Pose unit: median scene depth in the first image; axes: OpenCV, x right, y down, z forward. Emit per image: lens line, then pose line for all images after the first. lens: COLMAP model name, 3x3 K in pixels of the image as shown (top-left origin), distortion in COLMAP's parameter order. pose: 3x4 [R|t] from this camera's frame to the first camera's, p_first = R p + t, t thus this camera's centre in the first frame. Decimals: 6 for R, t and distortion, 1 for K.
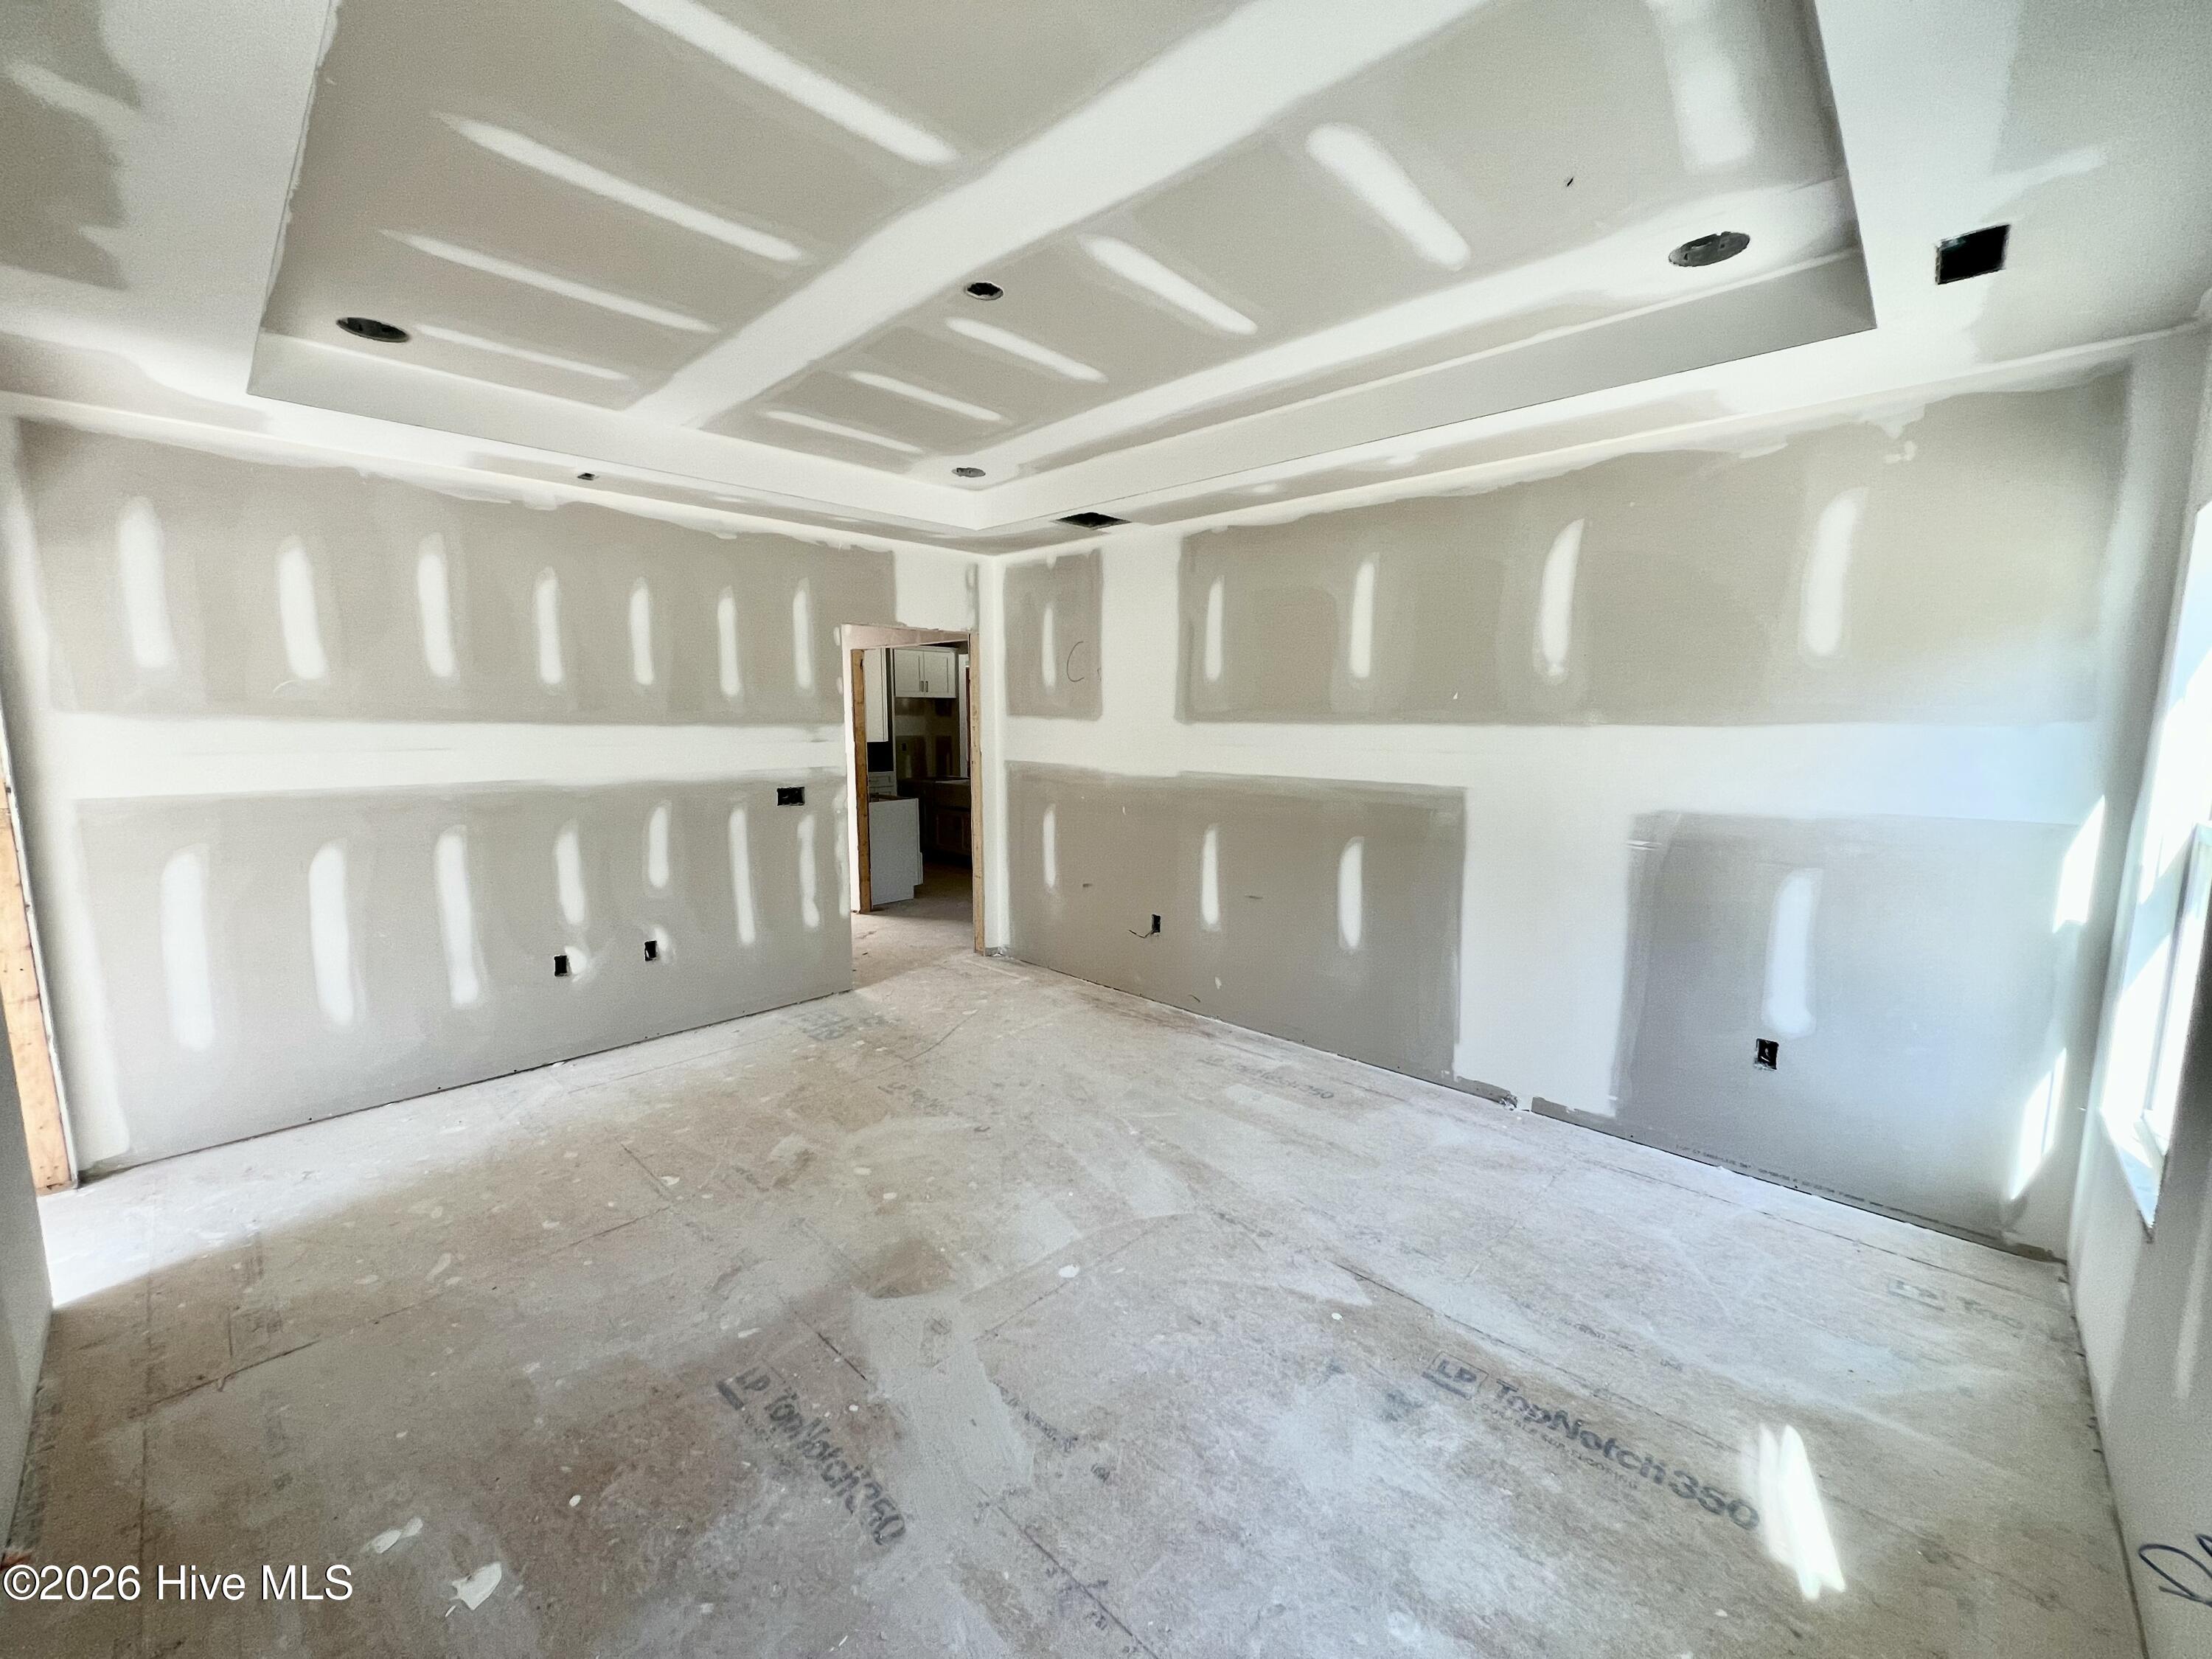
lens RADIAL K [[881.6, 0, 1103.7], [0, 881.6, 826.8], [0, 0, 1]] dist [-0.001836, -0.000298]
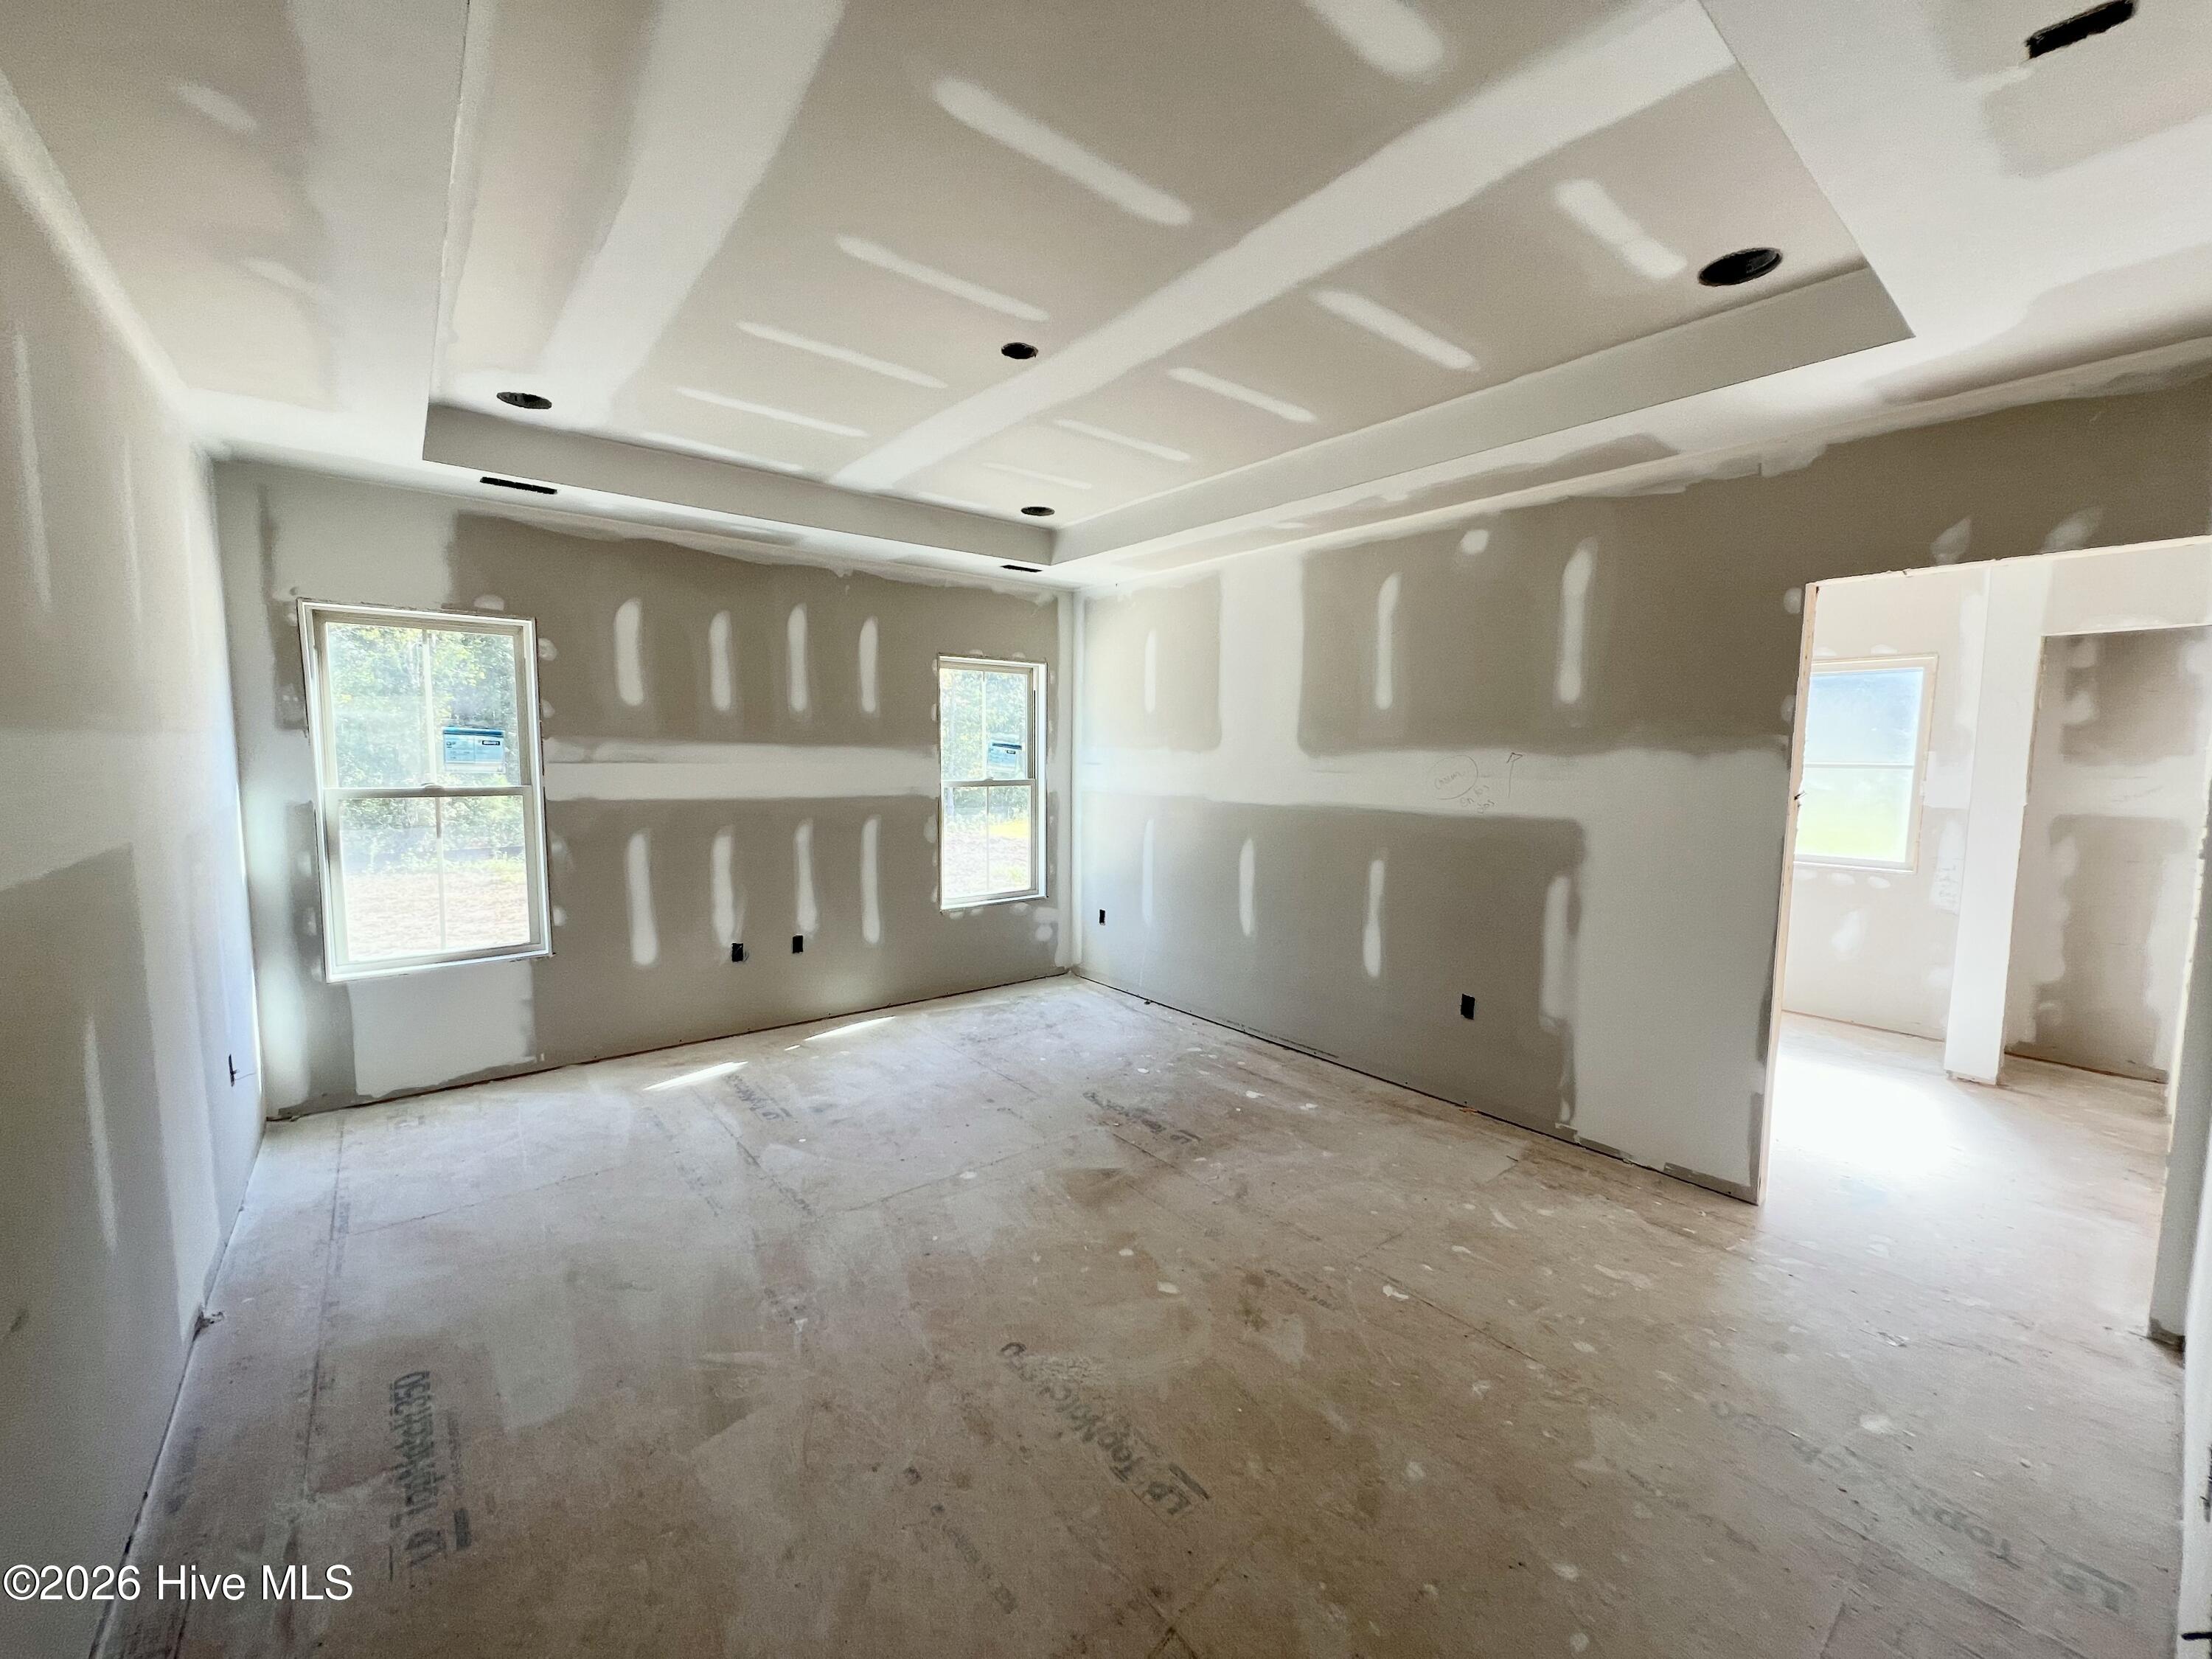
lens RADIAL K [[881.6, 0, 1103.7], [0, 881.6, 826.8], [0, 0, 1]] dist [-0.001836, -0.000298]
pose [[-0.991749, -0.024021, 0.125924, -0.378717], [0.003056, 0.977579, 0.210548, -0.244527], [-0.128158, 0.209195, -0.969439, 2.105119]]
